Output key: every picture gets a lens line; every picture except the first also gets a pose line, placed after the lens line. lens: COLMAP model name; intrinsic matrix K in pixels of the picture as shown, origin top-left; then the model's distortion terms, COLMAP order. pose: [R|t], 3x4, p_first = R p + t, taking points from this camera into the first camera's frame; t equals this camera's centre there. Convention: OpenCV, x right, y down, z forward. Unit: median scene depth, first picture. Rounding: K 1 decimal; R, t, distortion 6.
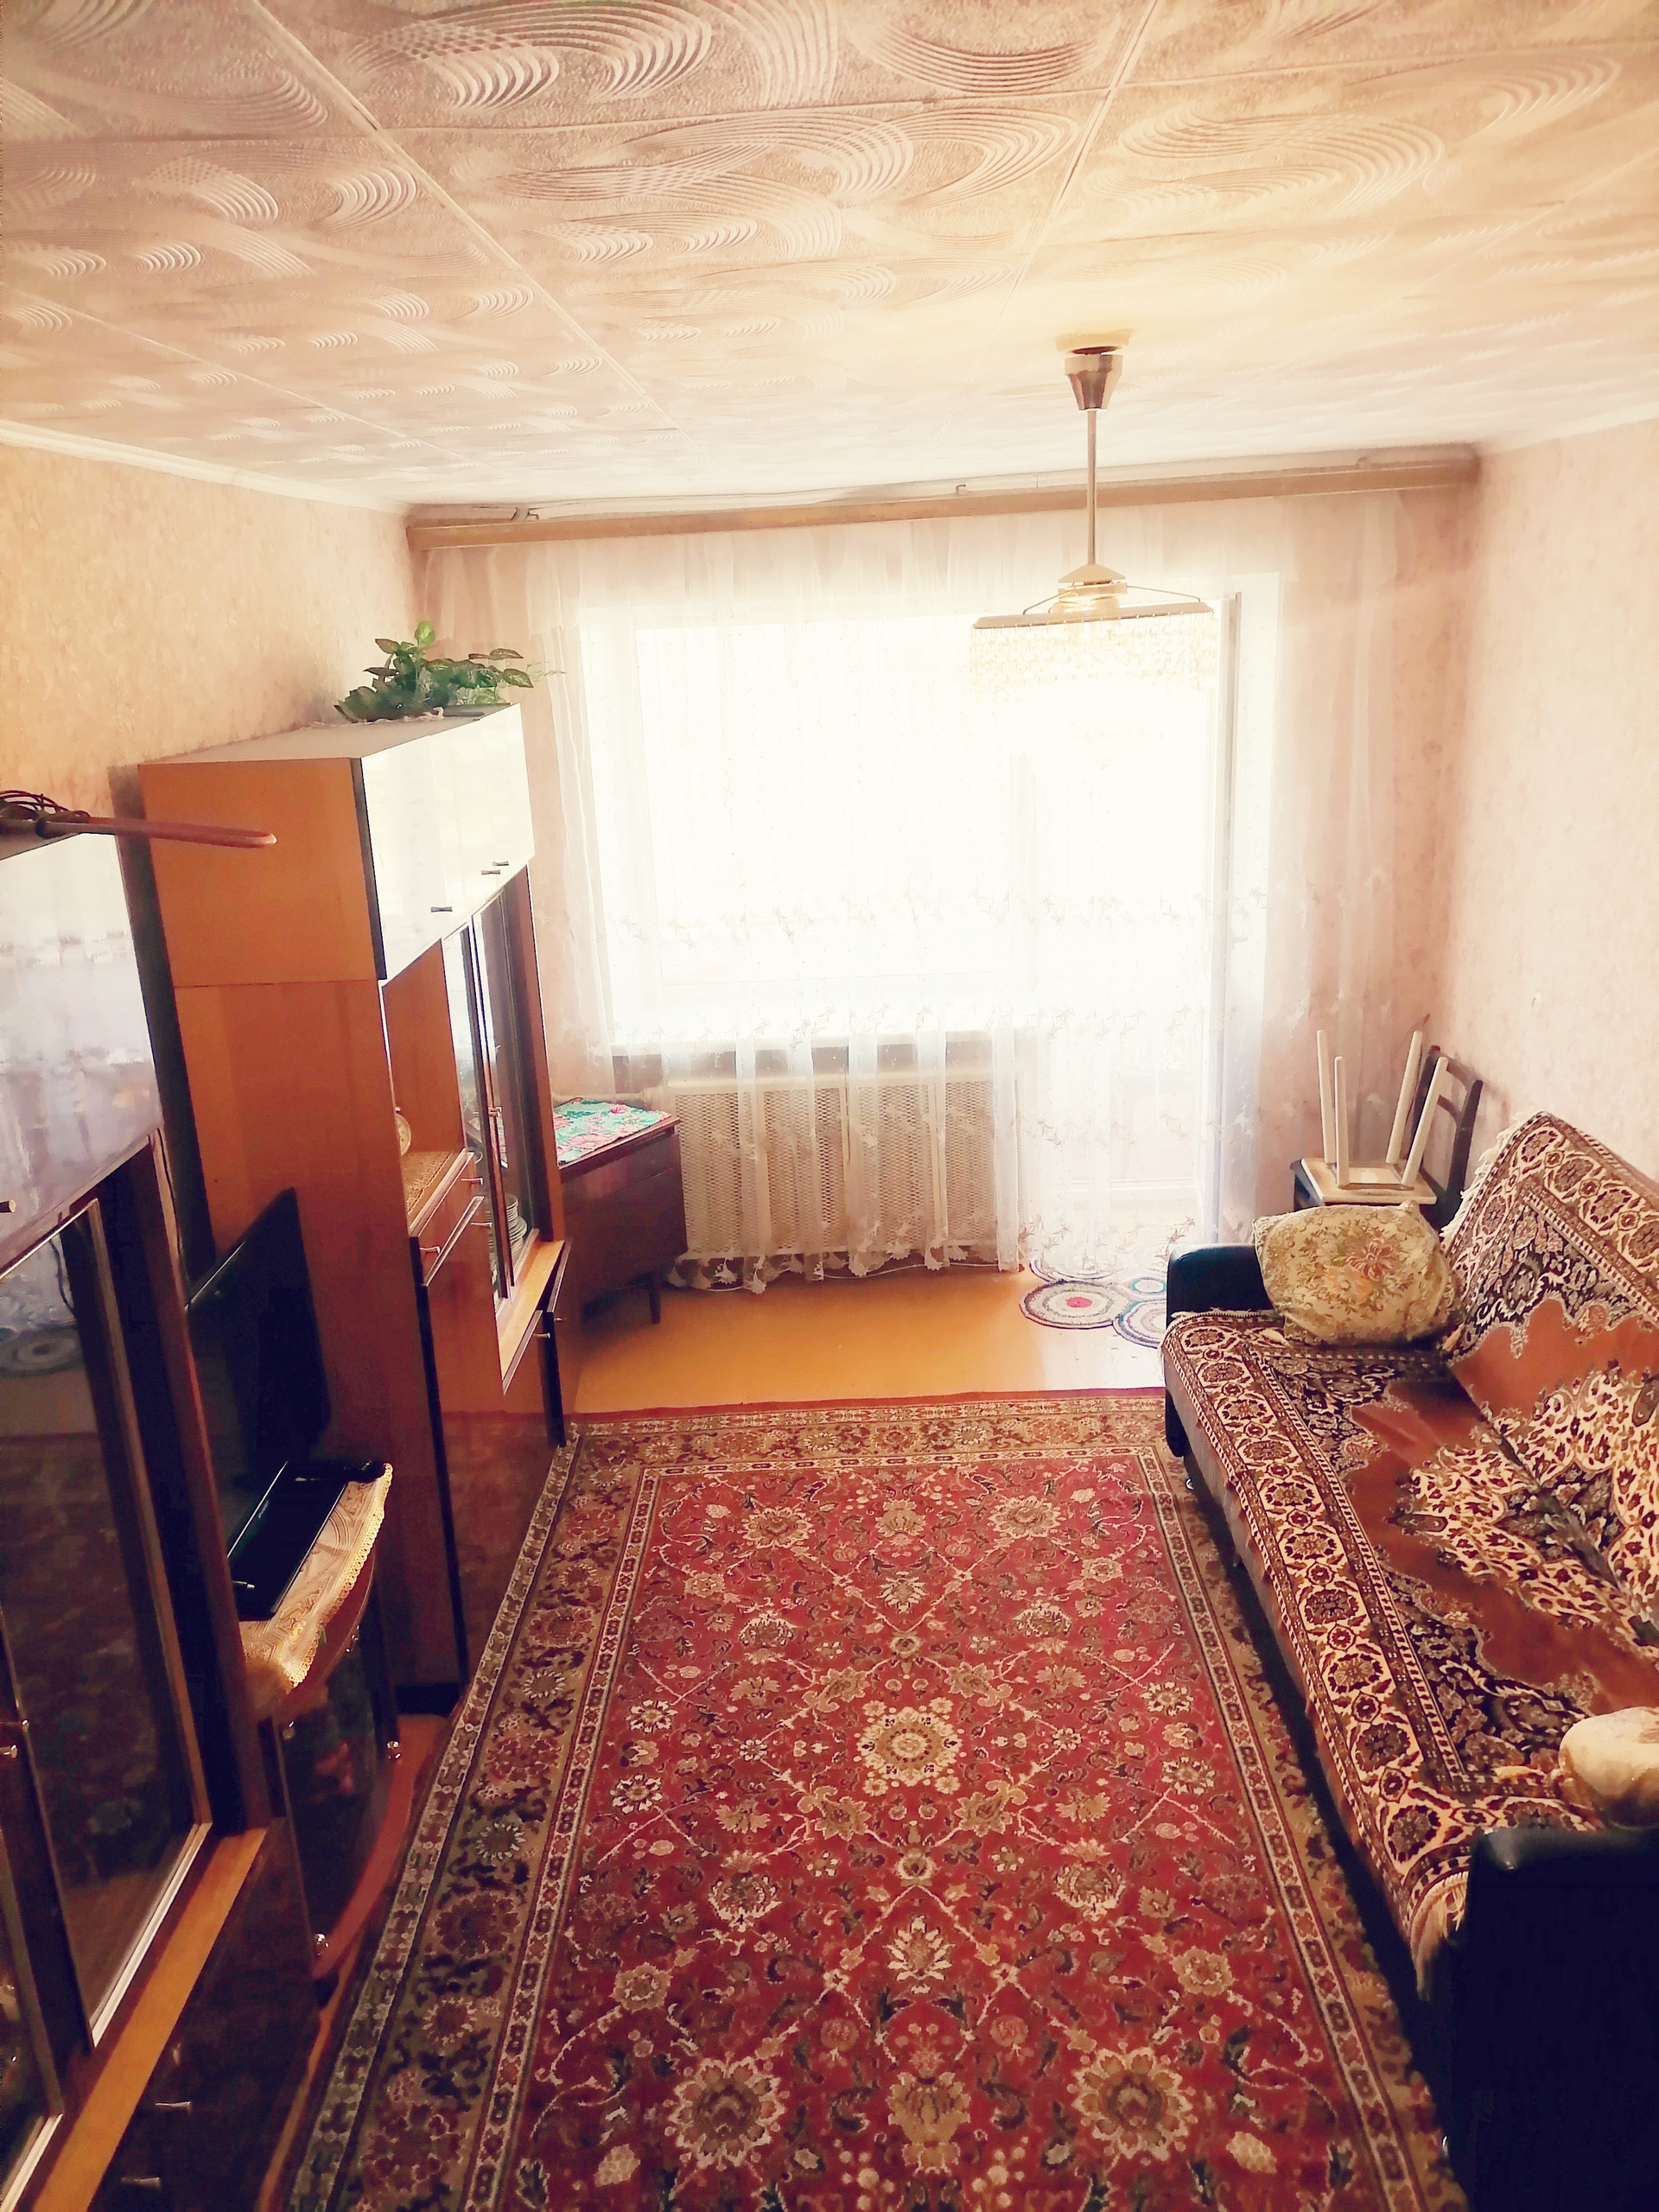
lens RADIAL K [[1656.2, 0, 817.1], [0, 1656.2, 1107.6], [0, 0, 1]] dist [0.041459, -0.009619]
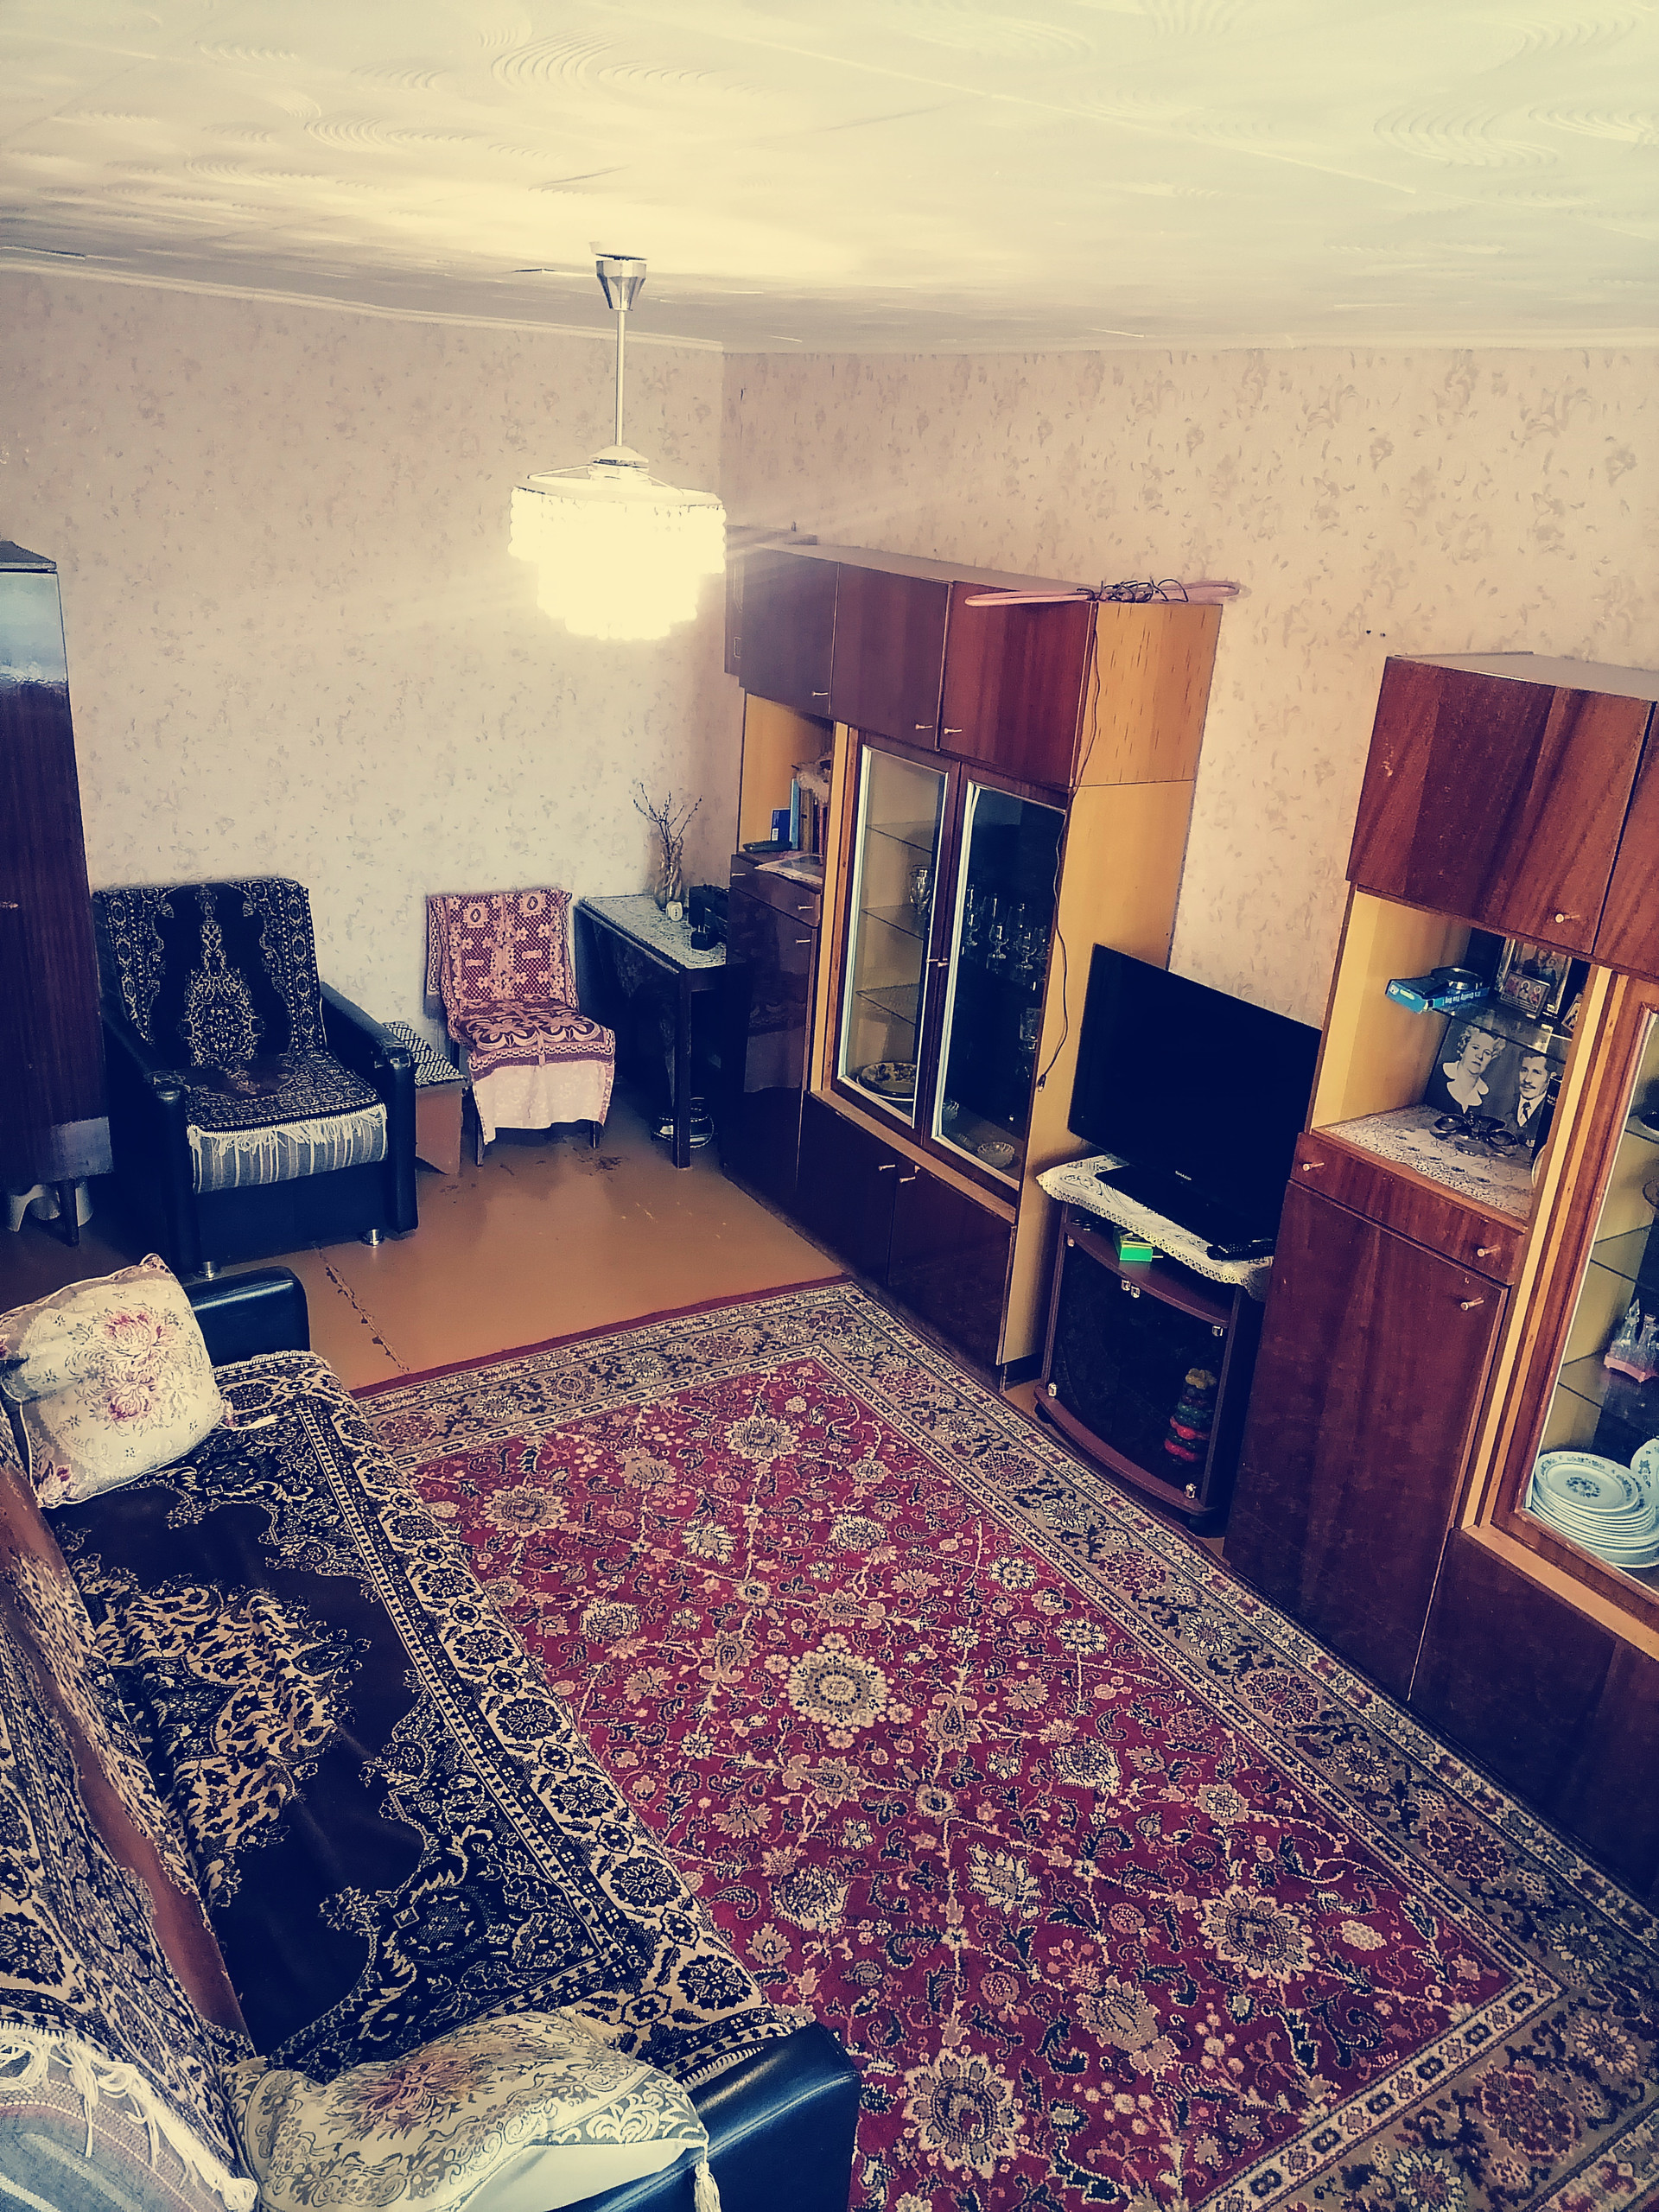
lens RADIAL K [[1656.2, 0, 816.4], [0, 1656.2, 1101.1], [0, 0, 1]] dist [0.041459, -0.009619]
pose [[-0.835035, 0.202106, -0.511732, 0.533451], [-0.184235, 0.773684, 0.606194, -0.509319], [0.518434, 0.600472, -0.608818, 1.485703]]
